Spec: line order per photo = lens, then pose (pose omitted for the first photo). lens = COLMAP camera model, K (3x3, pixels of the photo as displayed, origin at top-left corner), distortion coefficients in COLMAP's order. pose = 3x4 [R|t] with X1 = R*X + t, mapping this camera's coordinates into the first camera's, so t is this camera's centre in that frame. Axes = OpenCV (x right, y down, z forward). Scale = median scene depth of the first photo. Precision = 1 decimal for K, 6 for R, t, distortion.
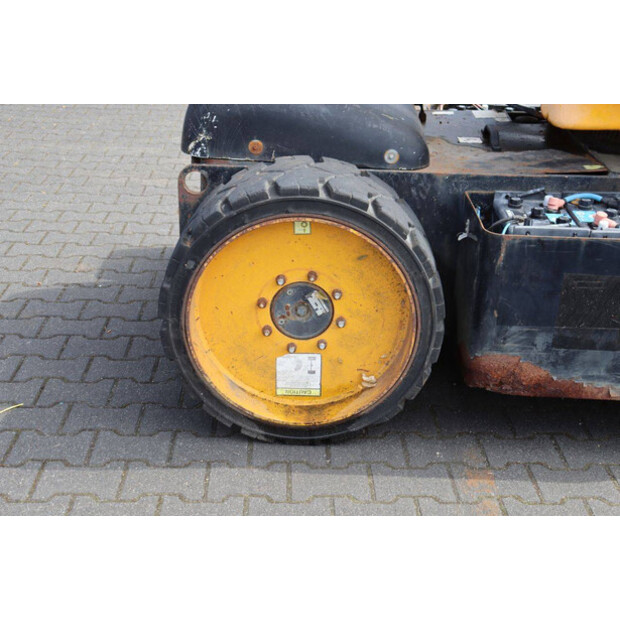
lens RADIAL K [[871.3, 0, 312.0], [0, 871.3, 308.9], [0, 0, 1]] dist [0.099458, 0.000000]
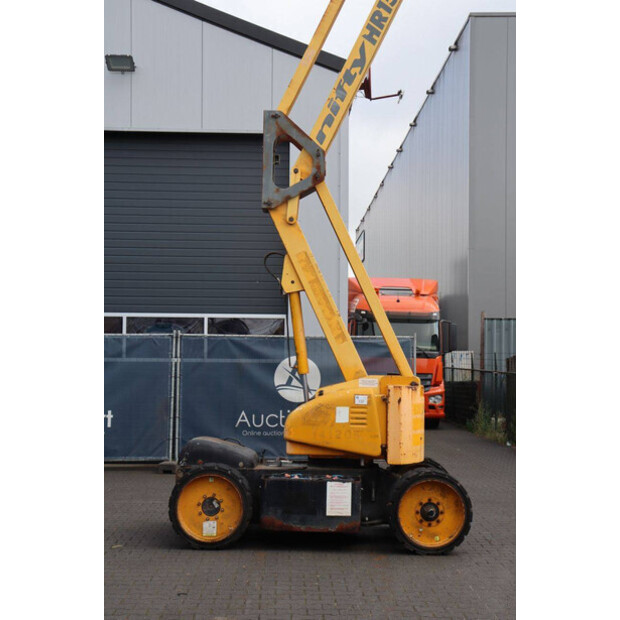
lens RADIAL K [[1090.9, 0, 301.6], [0, 1090.9, 306.9], [0, 0, 1]] dist [0.086186, 0.000000]
pose [[0.999934, -0.008286, -0.007896, 0.377411], [0.003844, 0.892936, -0.450167, 1.215817], [0.010781, 0.450107, 0.892910, -3.106771]]
